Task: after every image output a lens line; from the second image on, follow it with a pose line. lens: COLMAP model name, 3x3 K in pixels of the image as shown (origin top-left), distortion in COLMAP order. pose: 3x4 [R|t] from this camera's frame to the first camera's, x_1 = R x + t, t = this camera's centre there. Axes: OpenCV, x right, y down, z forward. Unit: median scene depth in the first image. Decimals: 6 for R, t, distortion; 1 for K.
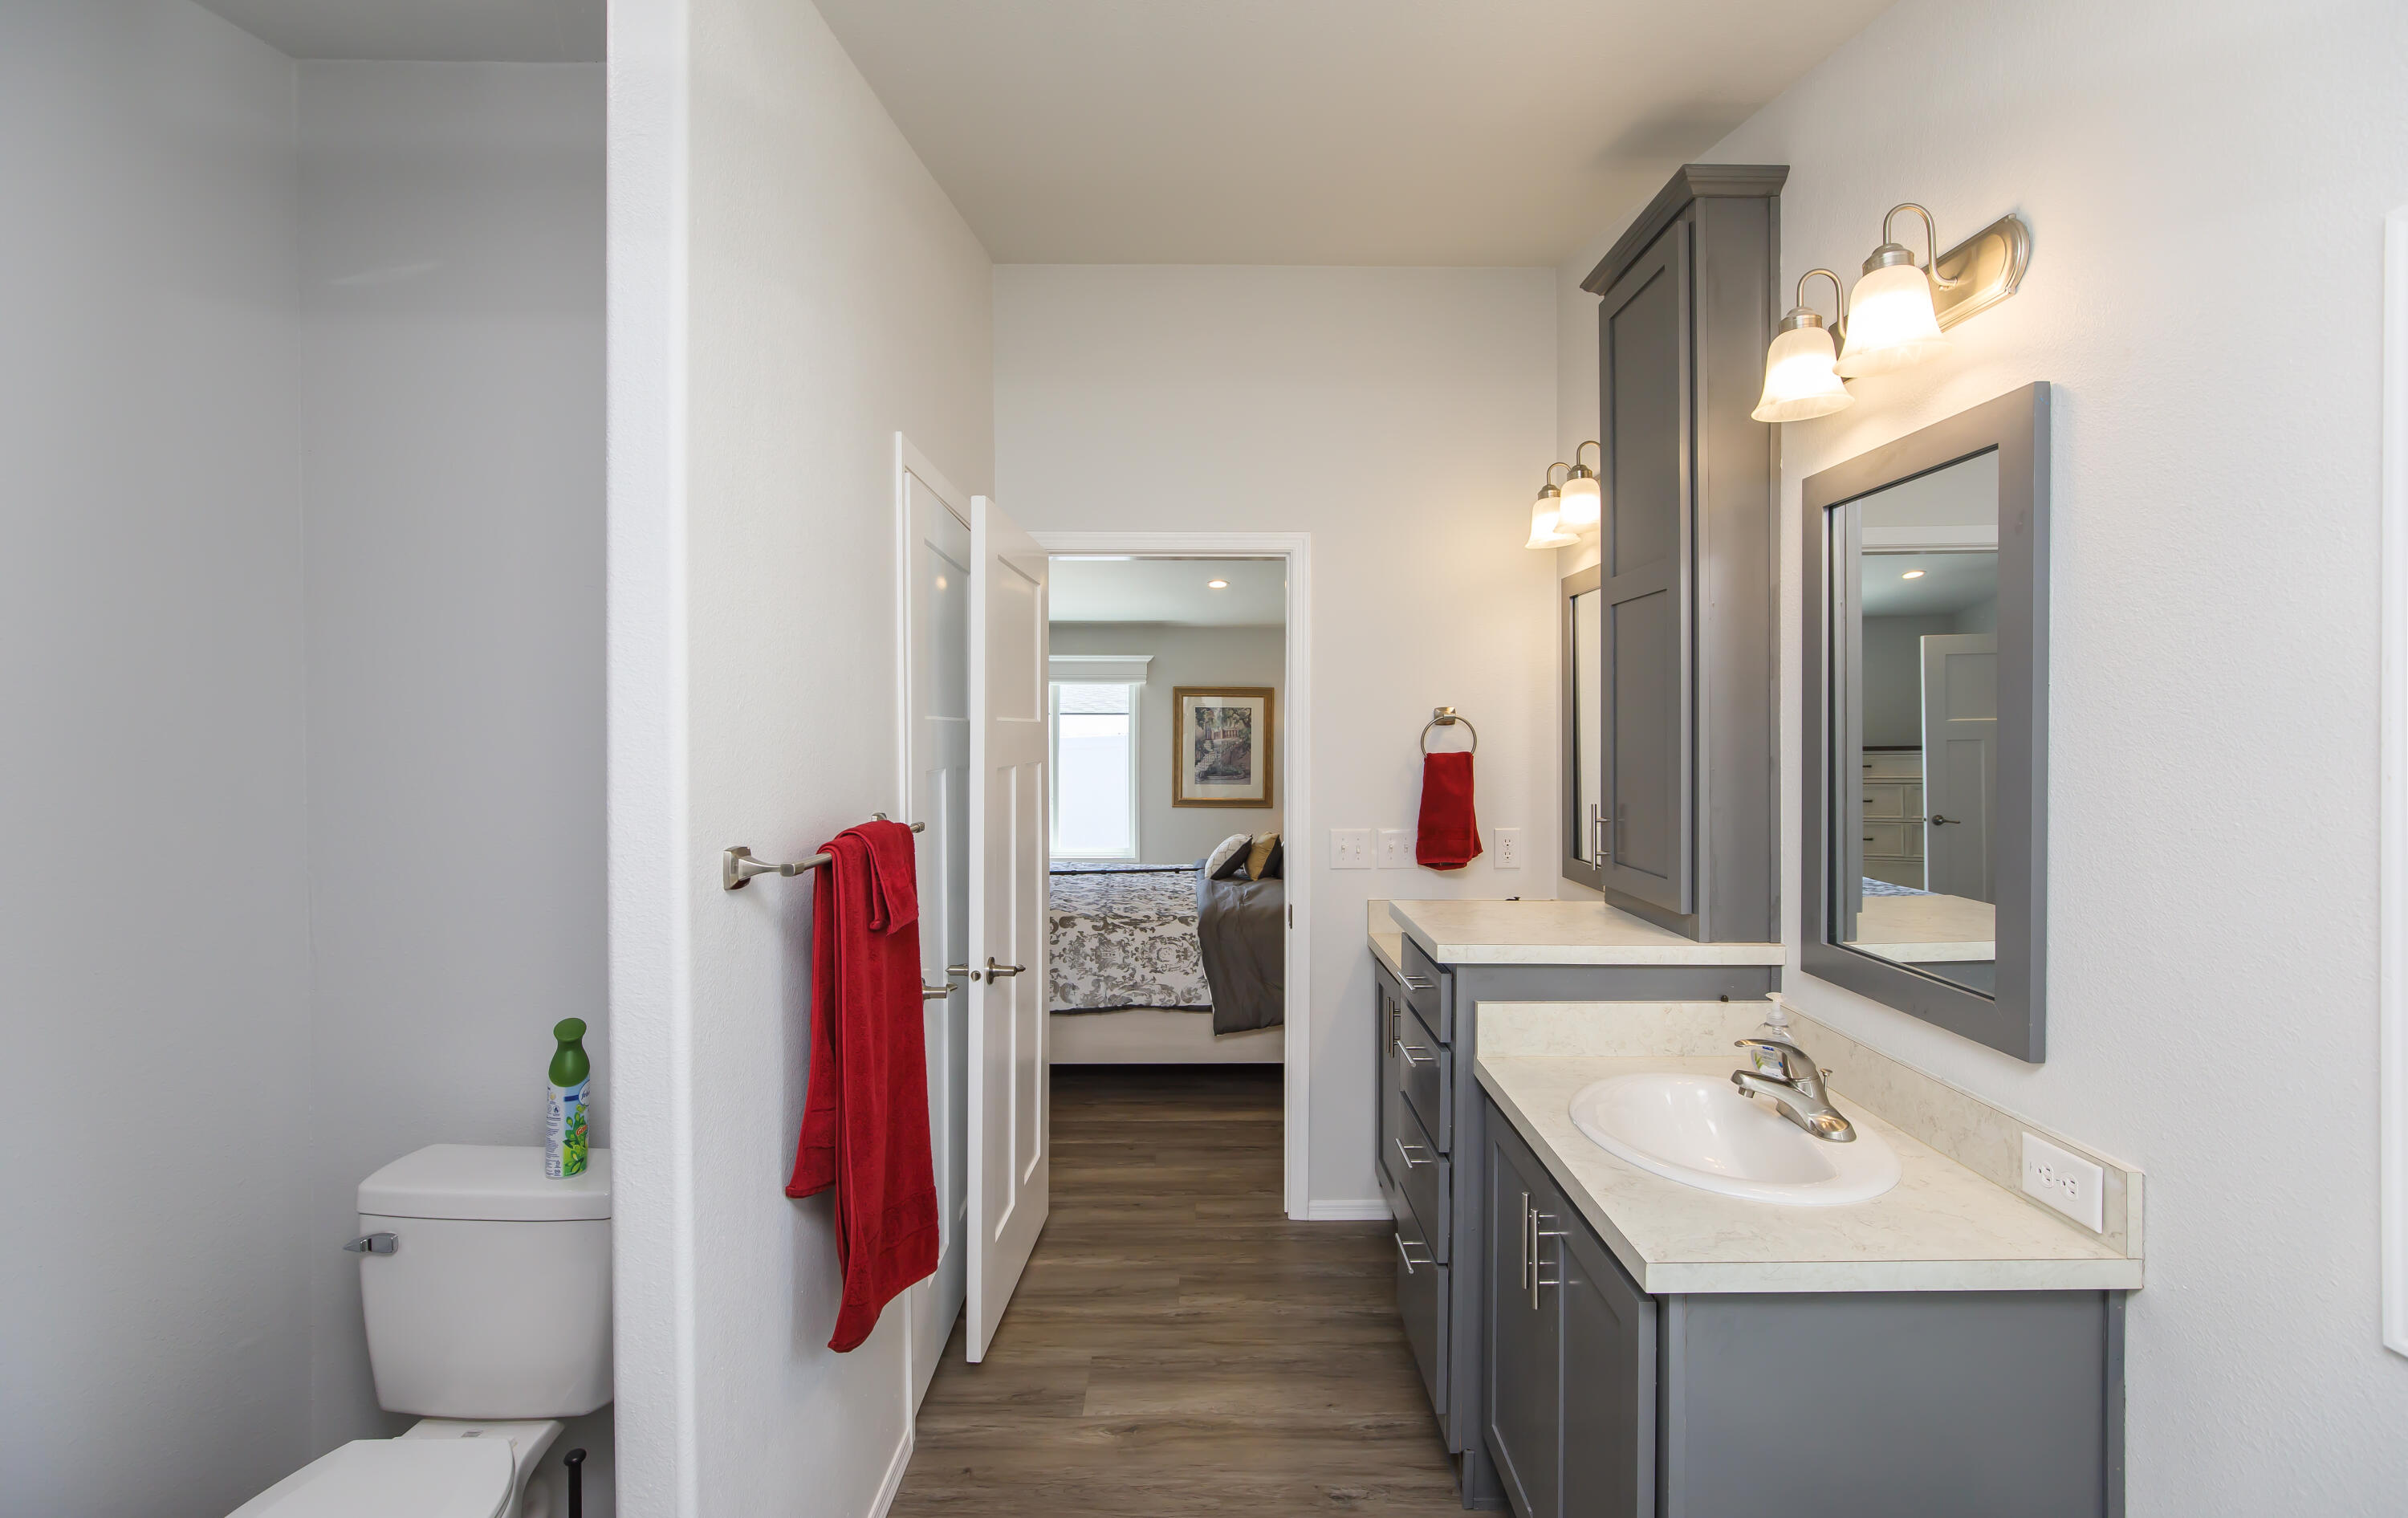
lens RADIAL K [[1071.3, 0, 1195.7], [0, 1071.3, 749.8], [0, 0, 1]] dist [-0.000303, 0.000849]
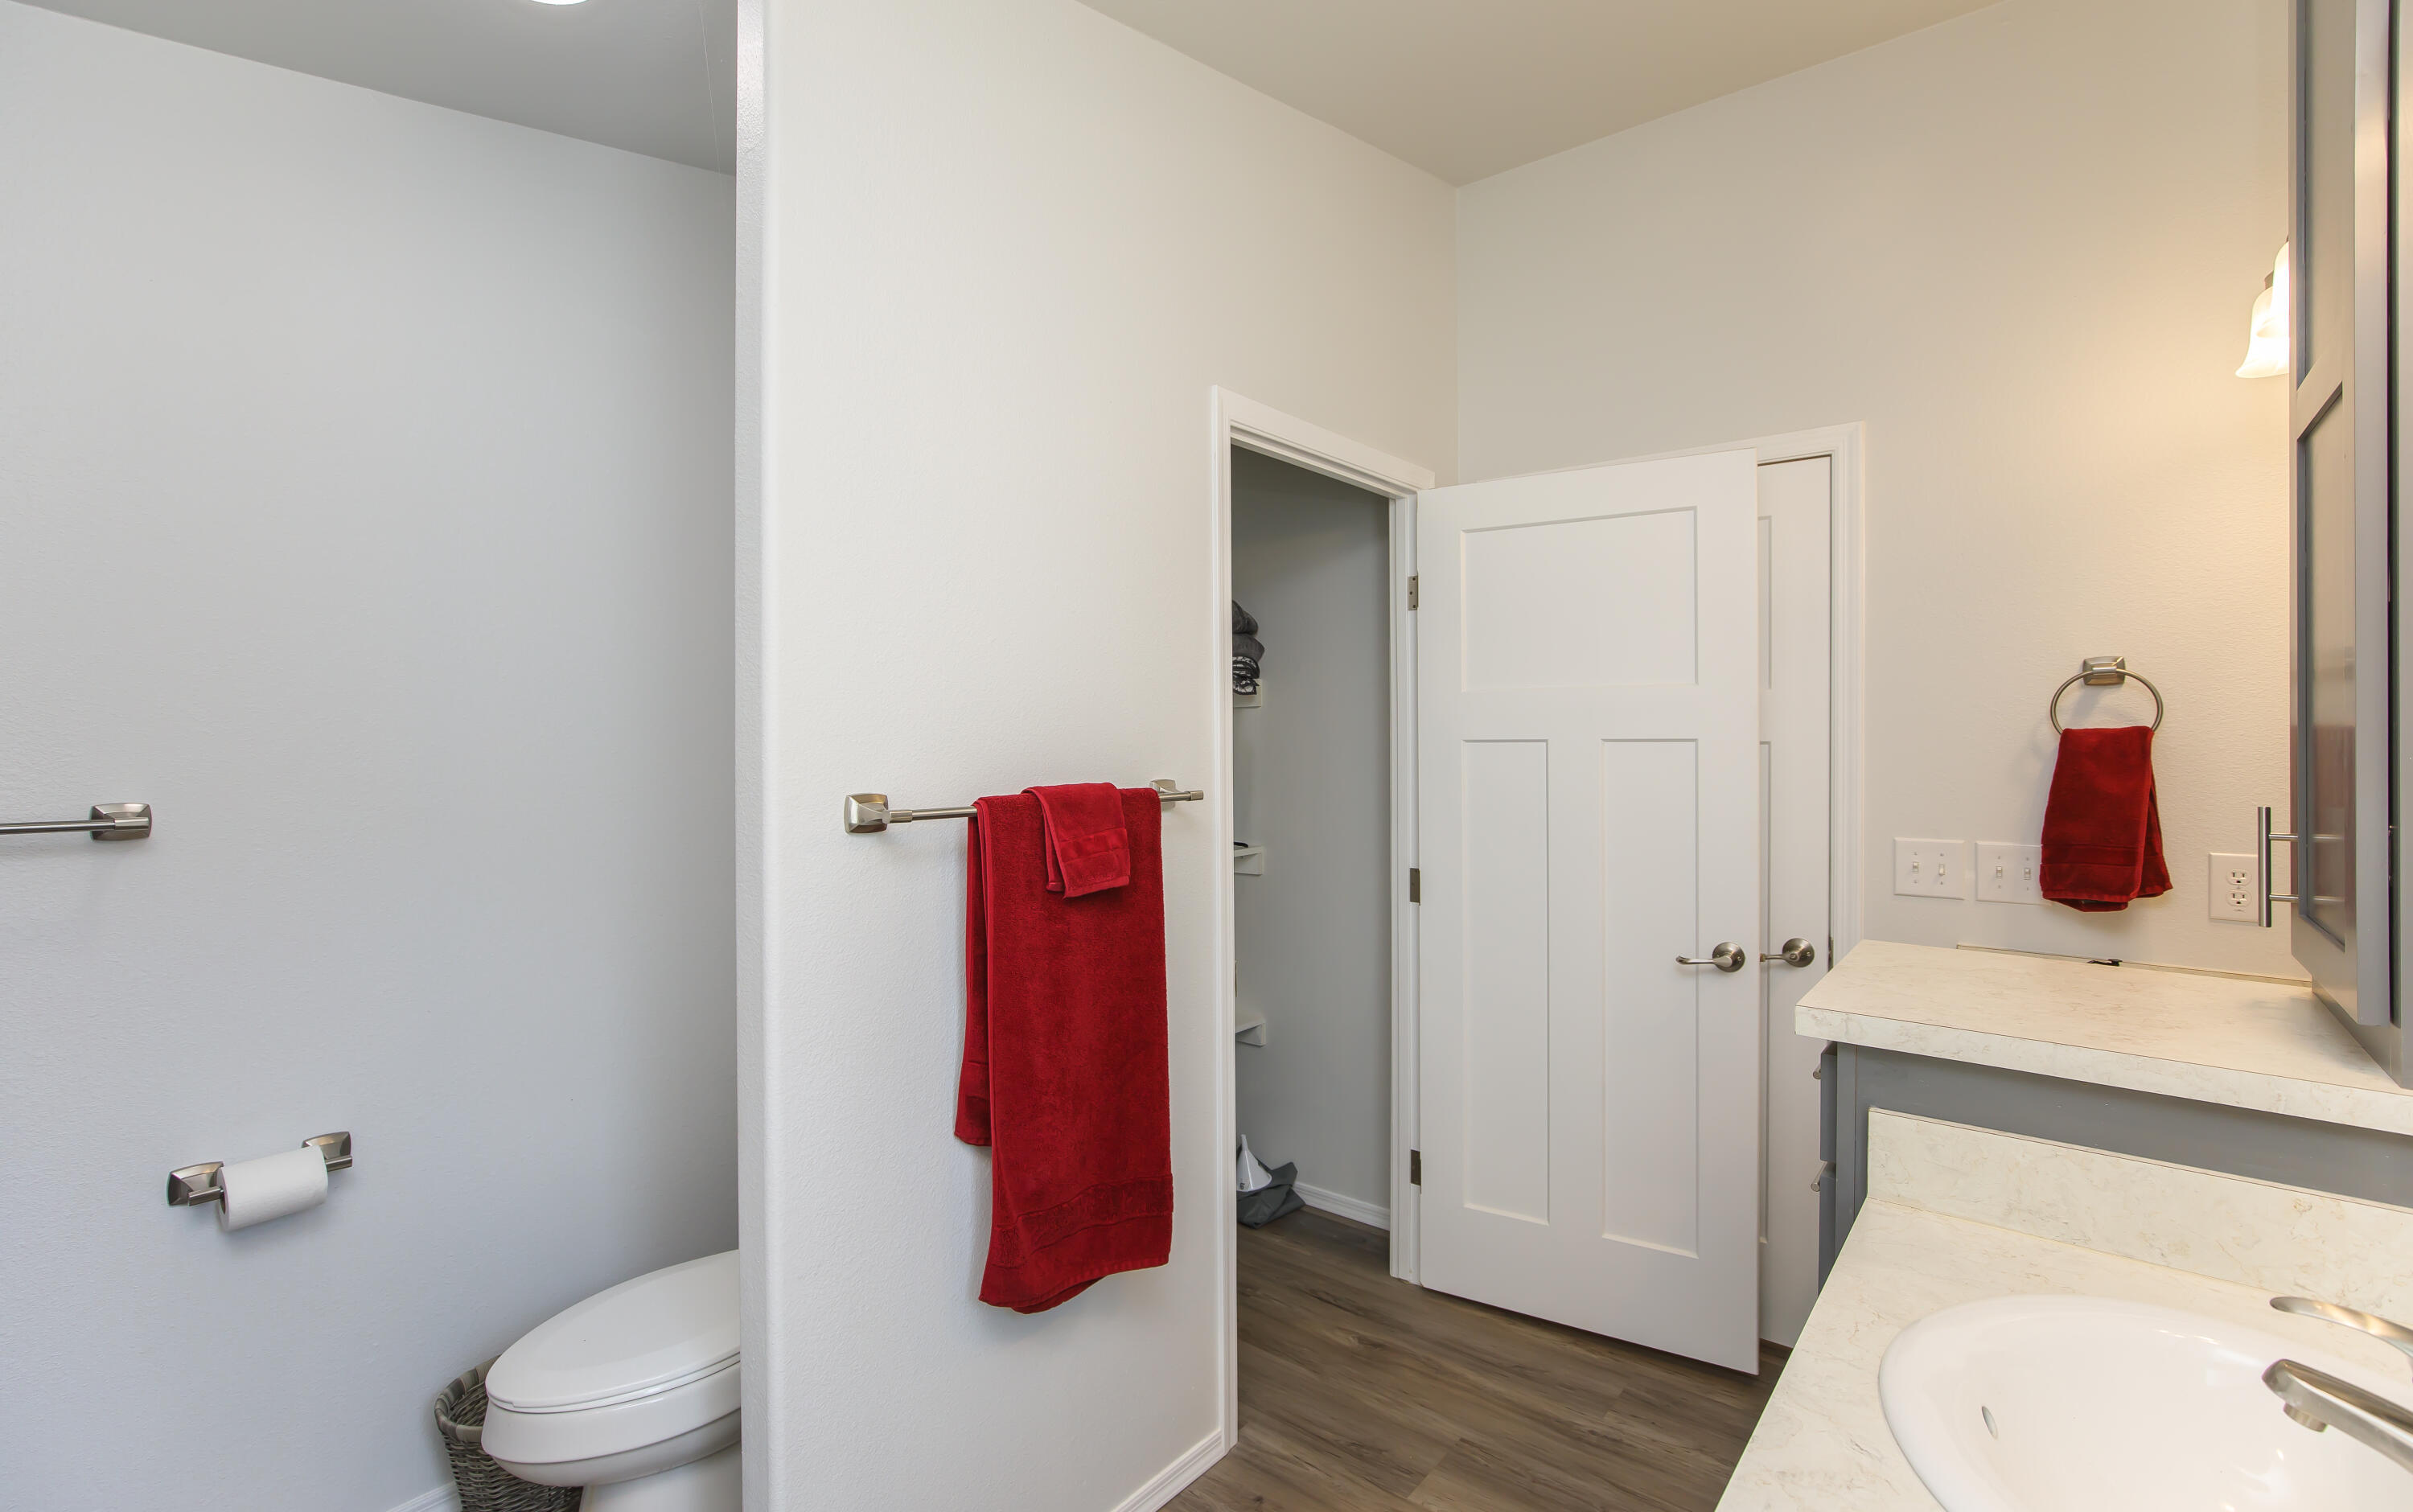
lens RADIAL K [[1073.4, 0, 1206.9], [0, 1073.4, 746.7], [0, 0, 1]] dist [-0.000303, 0.000849]
pose [[0.778501, 0.006479, -0.627610, 0.255492], [-0.007641, 0.999970, 0.000845, 0.020131], [0.627597, 0.004137, 0.778528, 0.196734]]
